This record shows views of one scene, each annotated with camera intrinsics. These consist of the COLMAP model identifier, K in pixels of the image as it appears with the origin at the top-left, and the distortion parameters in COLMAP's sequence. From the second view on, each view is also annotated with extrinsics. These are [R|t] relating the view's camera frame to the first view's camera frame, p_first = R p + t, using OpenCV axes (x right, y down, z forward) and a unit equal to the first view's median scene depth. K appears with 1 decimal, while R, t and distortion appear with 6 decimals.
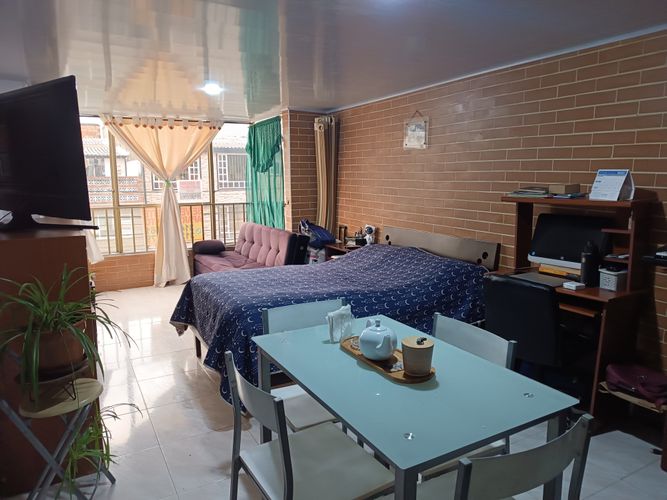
lens RADIAL K [[474.1, 0, 333.5], [0, 474.1, 250.0], [0, 0, 1]] dist [0.002573, -0.000021]
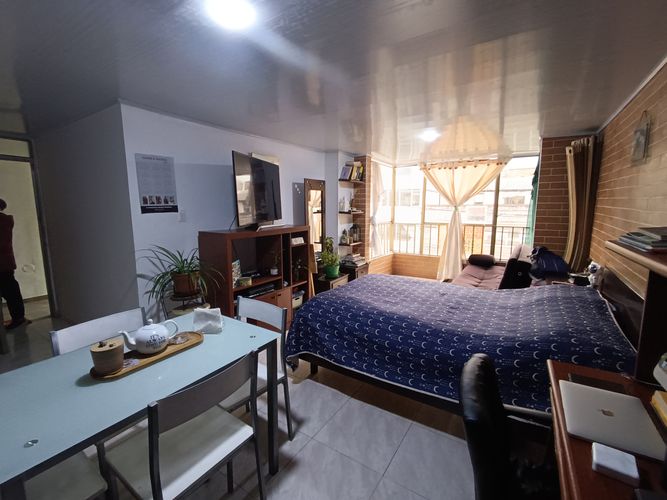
lens RADIAL K [[301.9, 0, 326.8], [0, 301.9, 247.8], [0, 0, 1]] dist [-0.000679, -0.000850]
pose [[0.453721, 0.130982, -0.881465, 0.267014], [-0.137299, 0.987604, 0.076081, -0.044711], [0.880503, 0.086504, 0.466080, 0.282020]]
